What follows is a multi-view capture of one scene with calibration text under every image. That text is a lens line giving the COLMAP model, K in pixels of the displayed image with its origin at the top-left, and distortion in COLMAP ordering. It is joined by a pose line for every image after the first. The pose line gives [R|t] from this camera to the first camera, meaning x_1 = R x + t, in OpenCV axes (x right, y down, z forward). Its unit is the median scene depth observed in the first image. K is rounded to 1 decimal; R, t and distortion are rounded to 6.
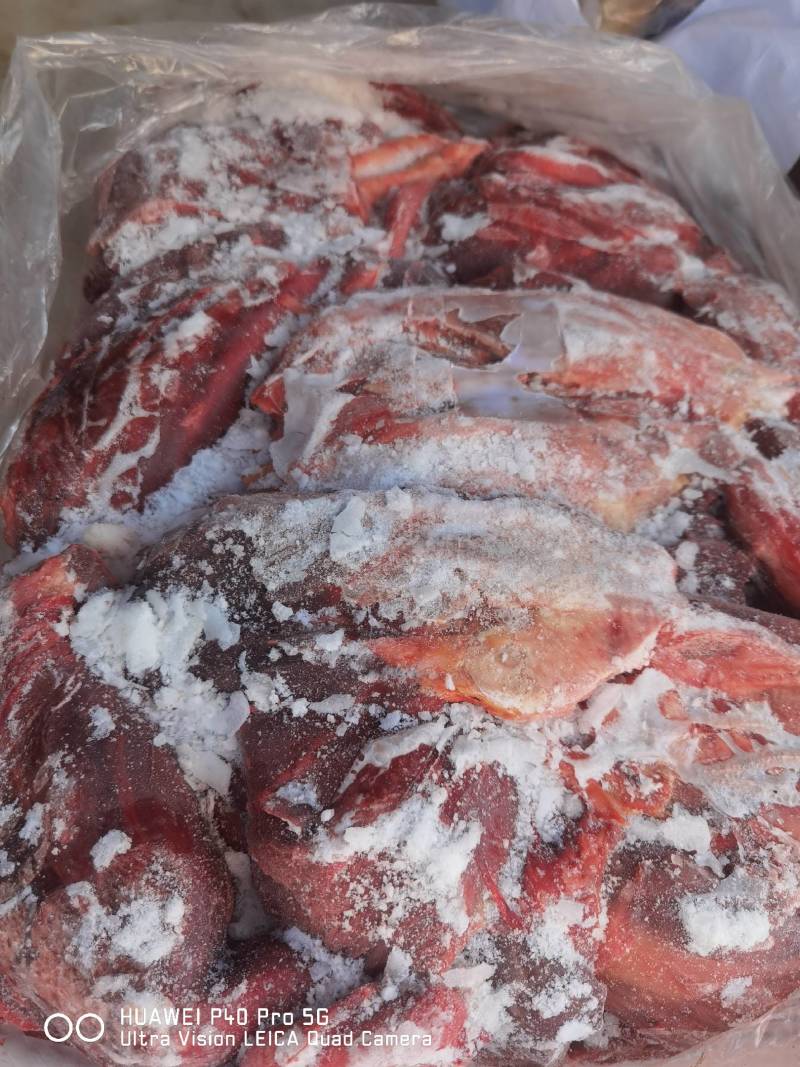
lens RADIAL K [[884.8, 0, 401.0], [0, 884.8, 529.5], [0, 0, 1]] dist [-0.047424, 0.097016]
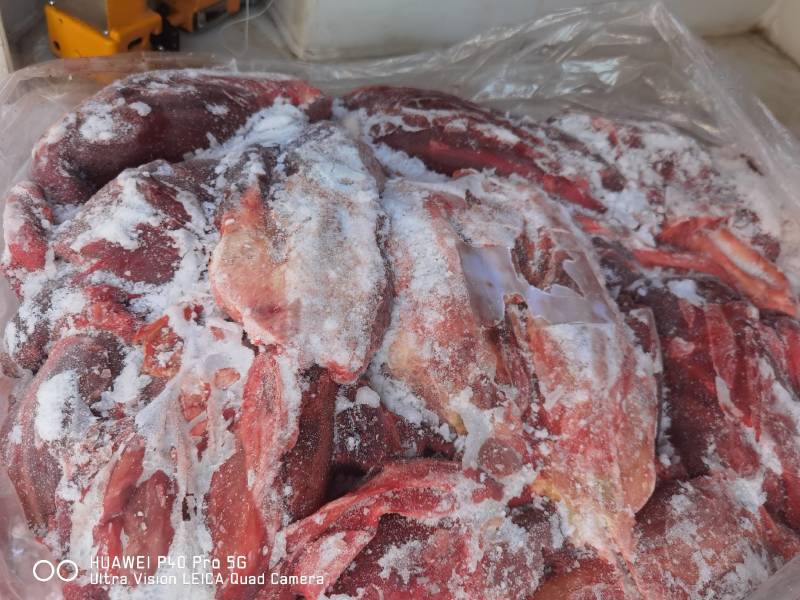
lens RADIAL K [[663.4, 0, 400.0], [0, 663.4, 300.0], [0, 0, 1]] dist [-0.047424, 0.097016]
pose [[0.161715, 0.766205, -0.621915, 0.808699], [-0.917701, 0.348496, 0.190723, -0.231260], [0.362868, 0.539890, 0.759504, 0.298980]]
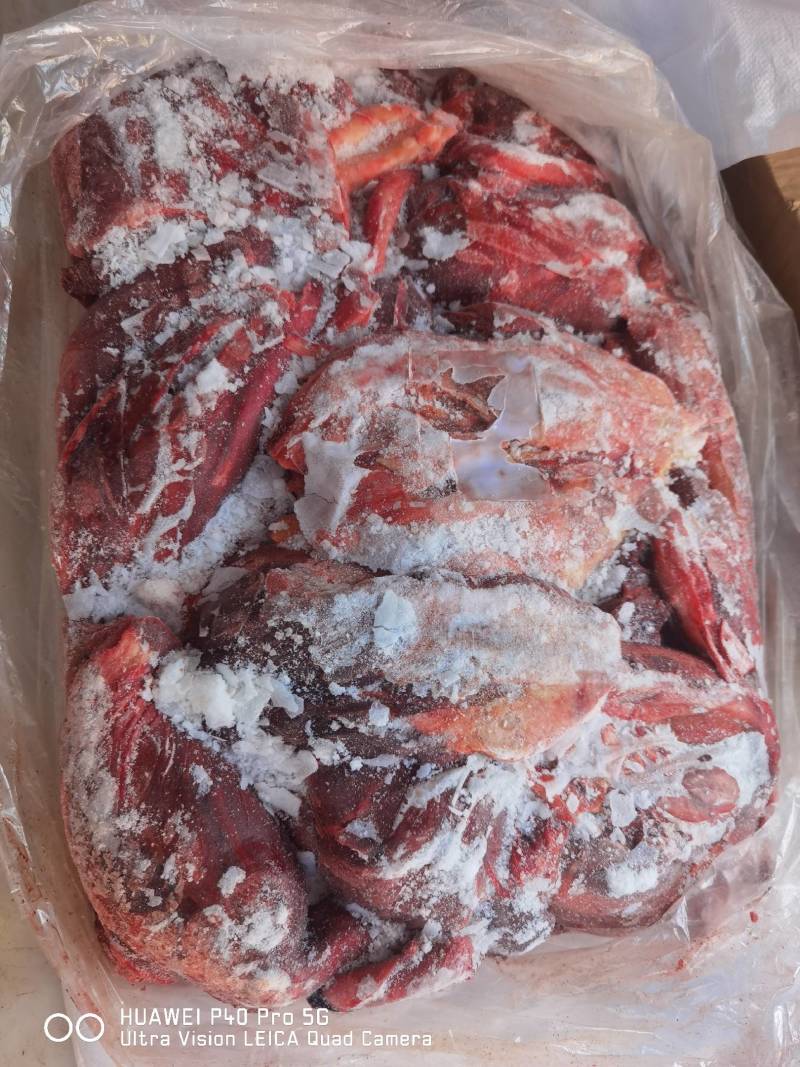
lens RADIAL K [[881.2, 0, 403.7], [0, 881.2, 532.8], [0, 0, 1]] dist [-0.049141, 0.139263]
pose [[0.978041, -0.019164, 0.207528, -0.290621], [-0.054836, 0.937014, 0.344959, -0.549050], [-0.201067, -0.348764, 0.915388, -0.112233]]
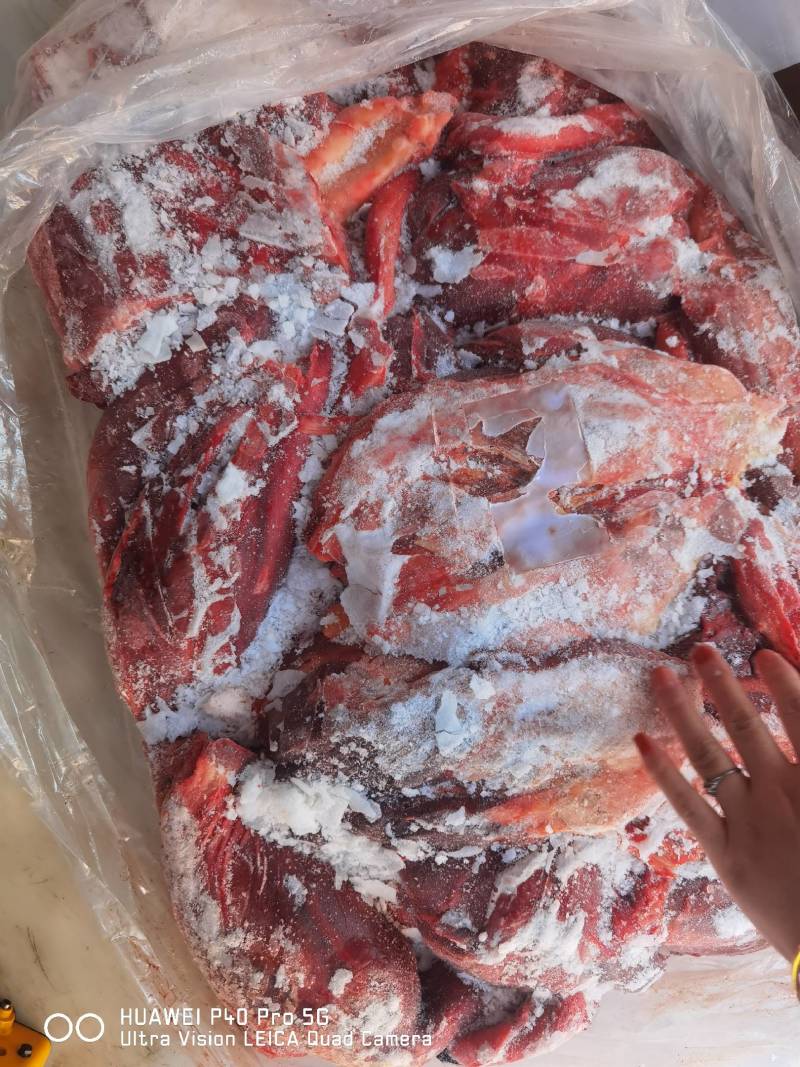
lens RADIAL K [[881.2, 0, 403.7], [0, 881.2, 532.8], [0, 0, 1]] dist [-0.049141, 0.139263]
pose [[0.978190, -0.203646, 0.040909, -0.114630], [0.154354, 0.844458, 0.512899, -0.853156], [-0.138996, -0.495398, 0.857474, 0.086917]]
